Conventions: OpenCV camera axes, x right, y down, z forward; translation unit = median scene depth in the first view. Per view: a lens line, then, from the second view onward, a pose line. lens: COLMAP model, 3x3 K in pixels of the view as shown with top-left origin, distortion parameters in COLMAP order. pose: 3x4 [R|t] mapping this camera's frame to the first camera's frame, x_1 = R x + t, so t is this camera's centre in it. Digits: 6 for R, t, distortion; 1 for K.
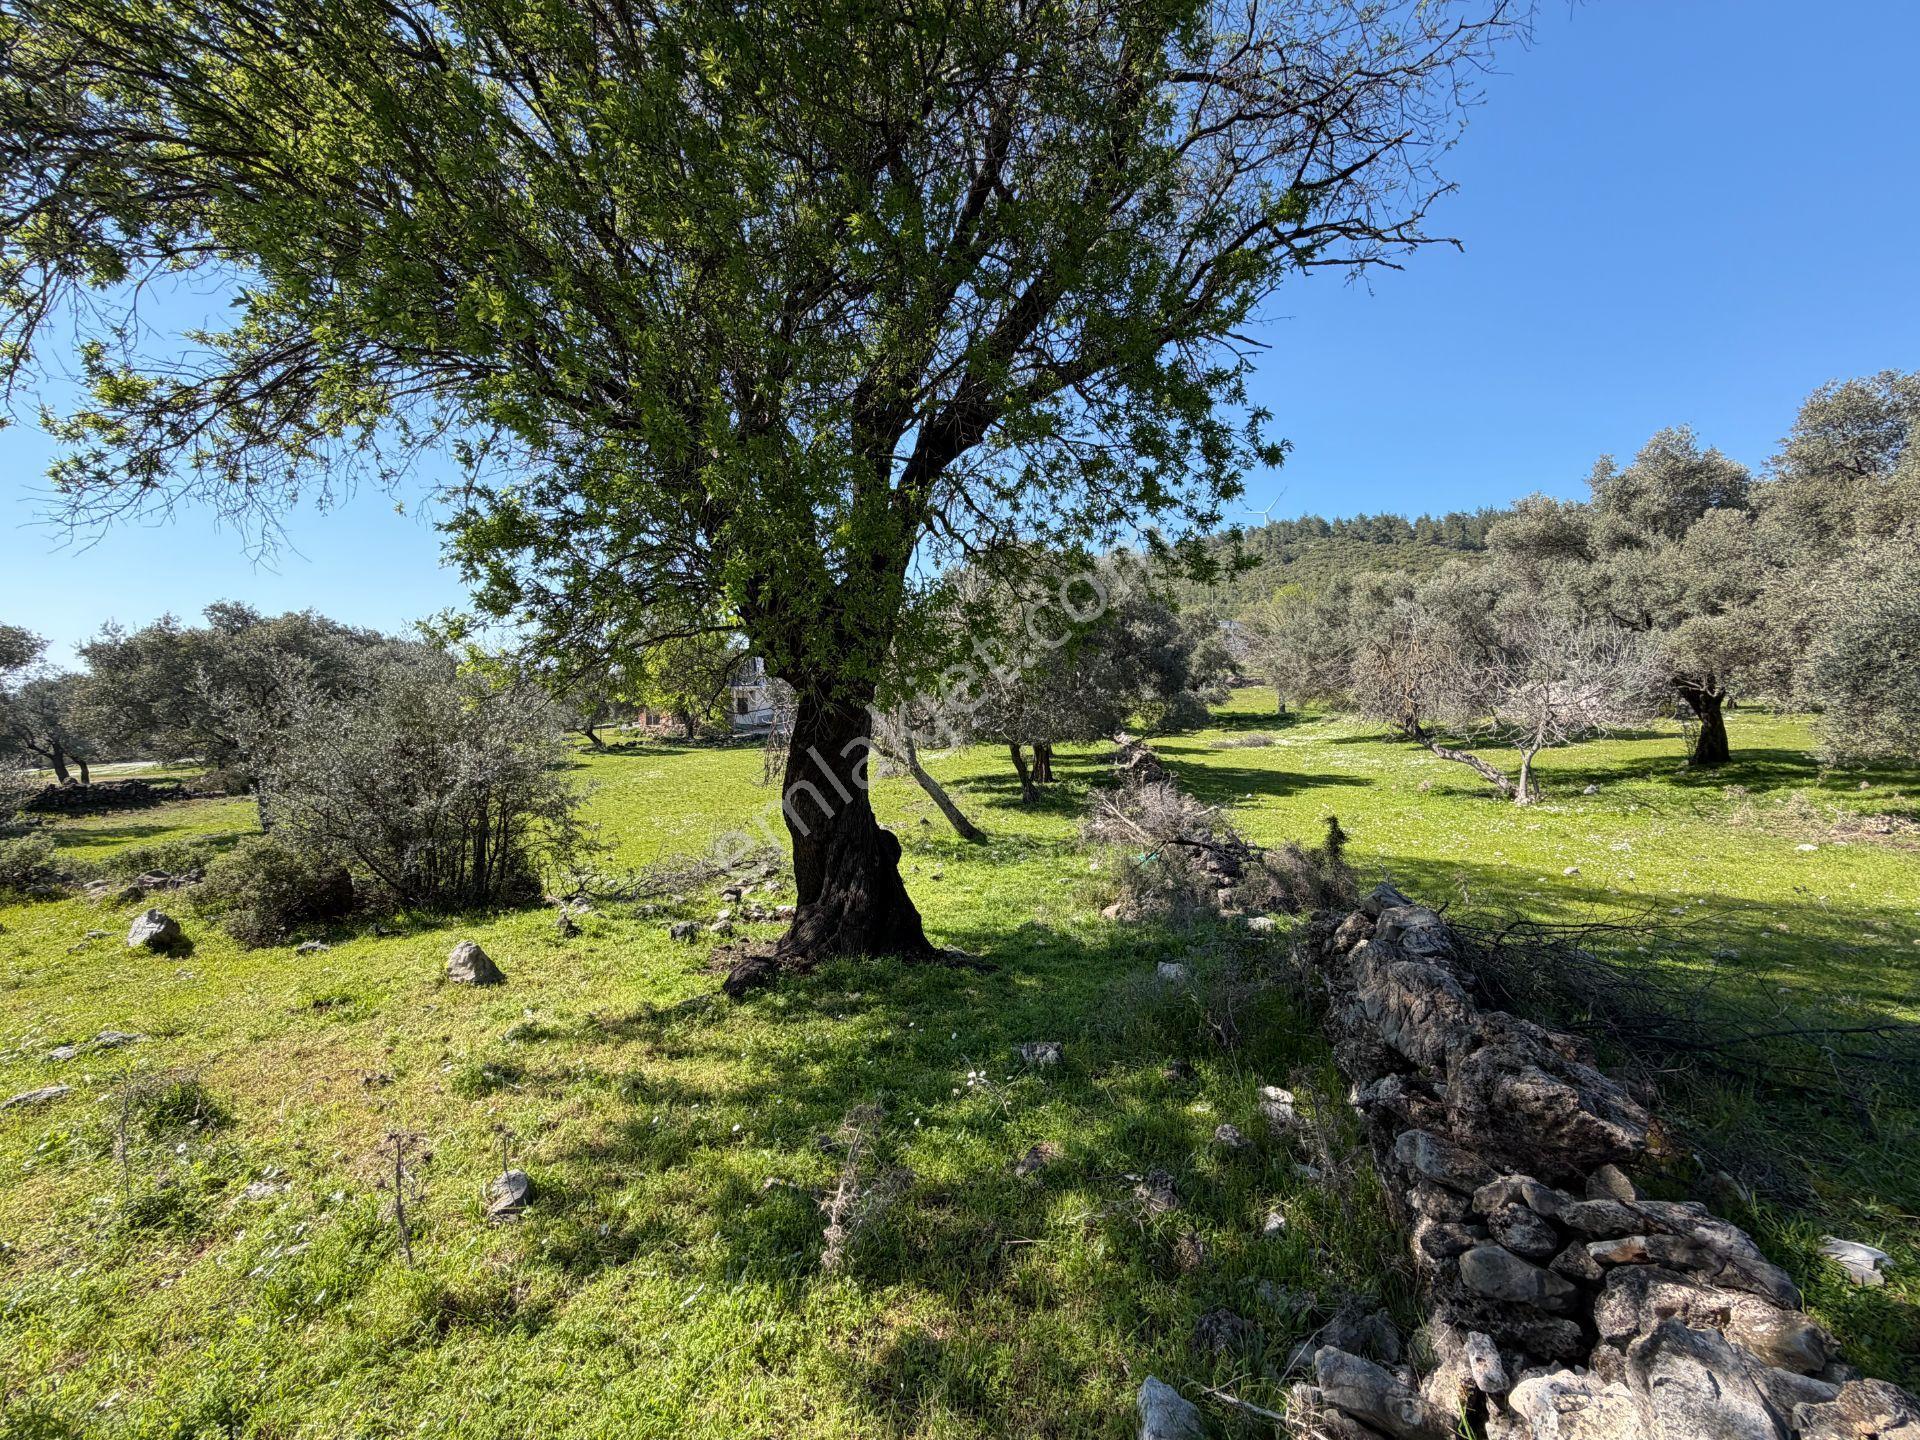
lens RADIAL K [[762.8, 0, 954.5], [0, 762.8, 721.1], [0, 0, 1]] dist [0.001678, -0.000183]
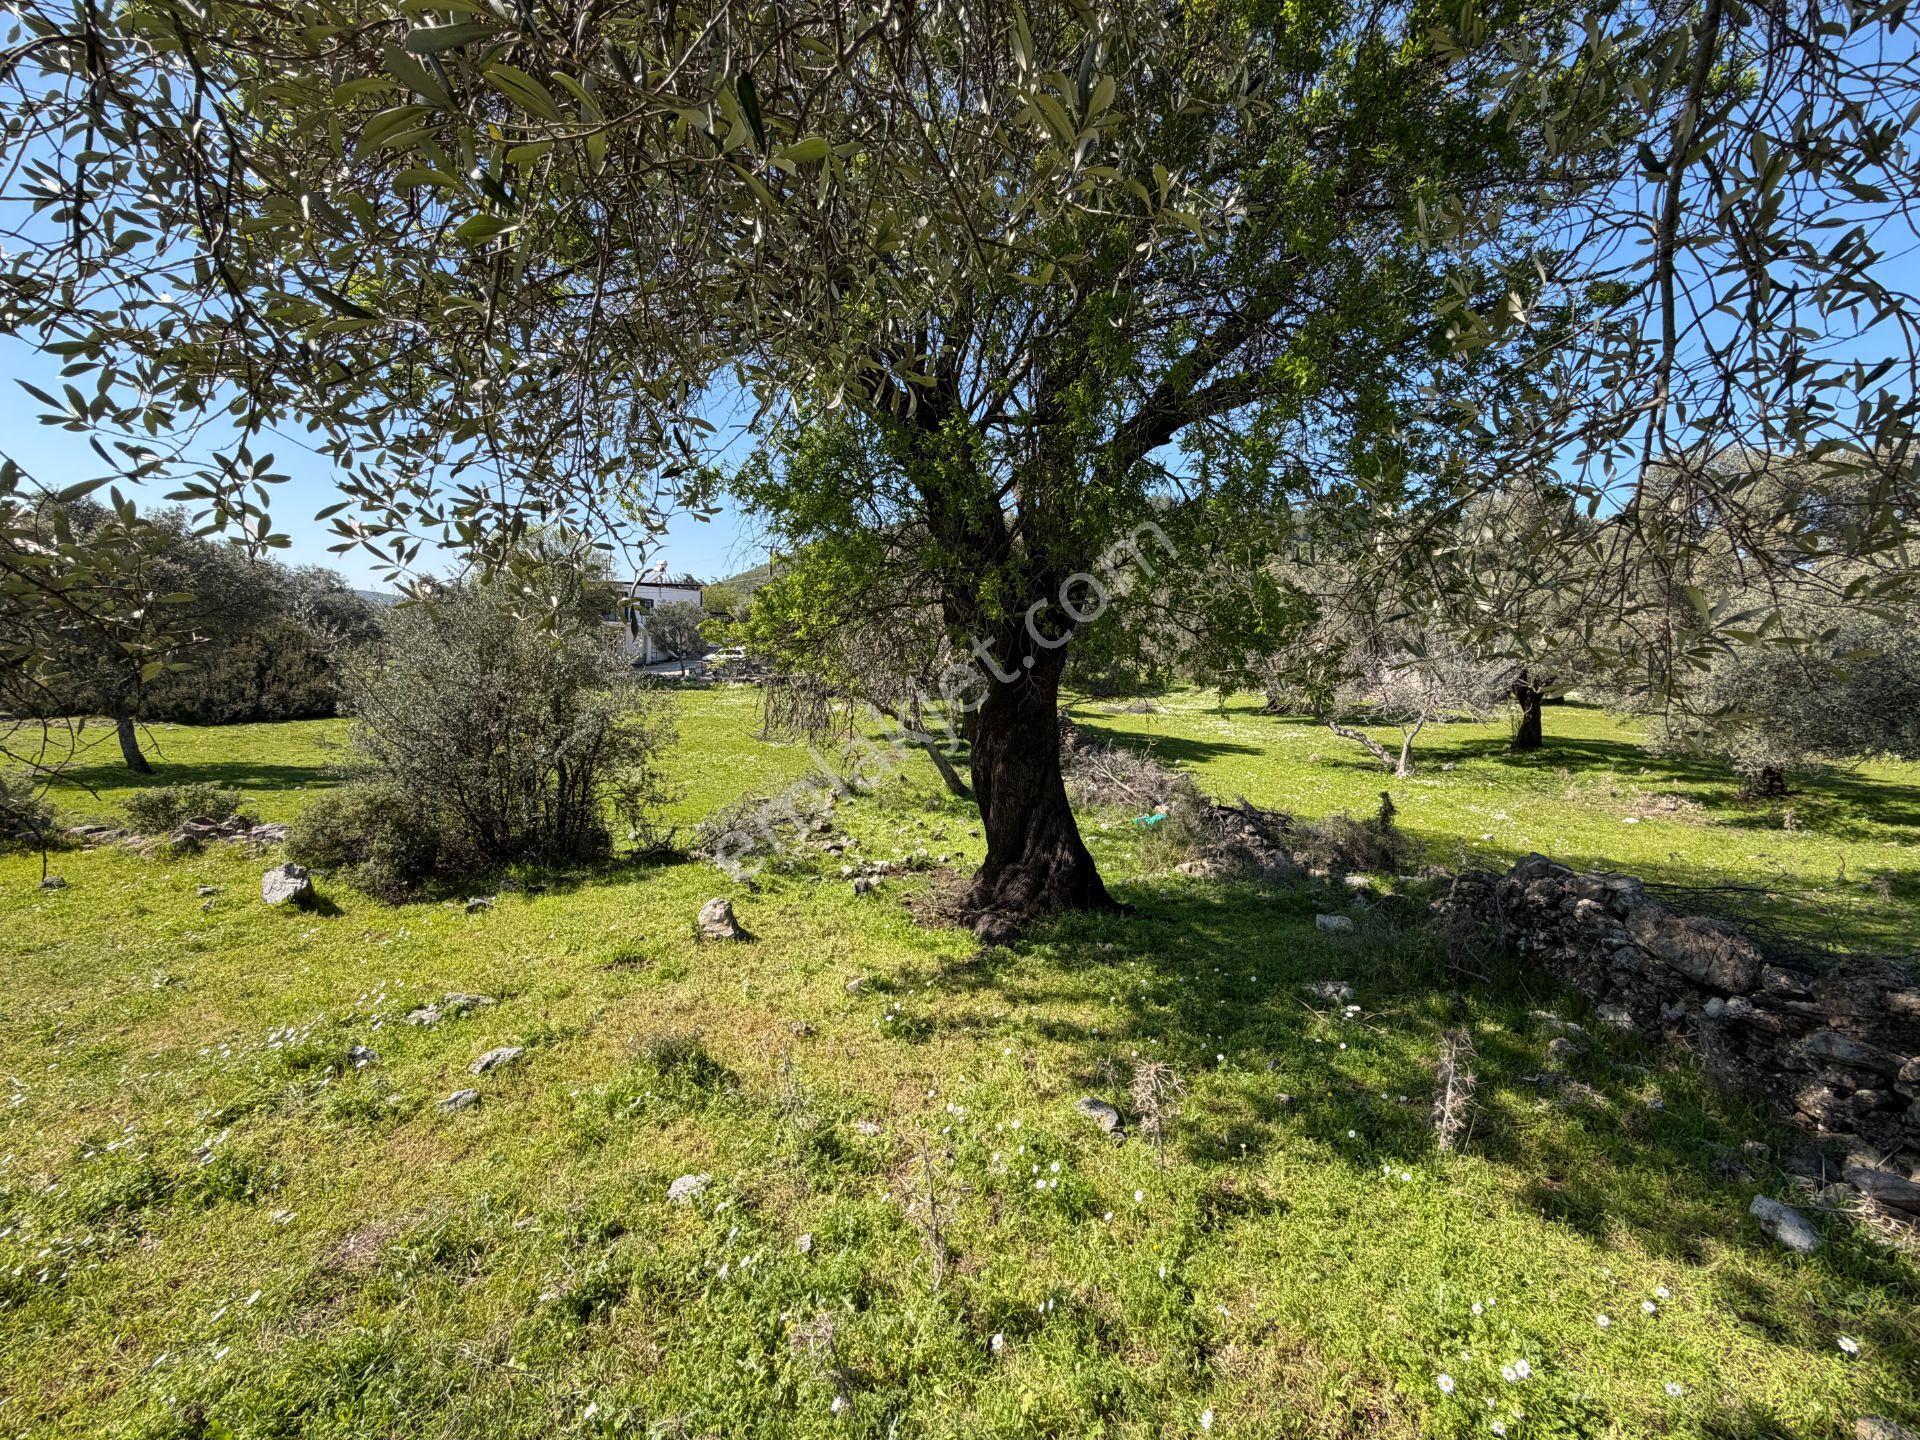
lens RADIAL K [[762.8, 0, 954.5], [0, 762.8, 721.1], [0, 0, 1]] dist [0.001678, -0.000183]
pose [[0.980873, 0.043061, 0.189828, -0.153393], [-0.054860, 0.996846, 0.057339, -0.006215], [-0.186761, -0.066656, 0.980142, -0.010151]]
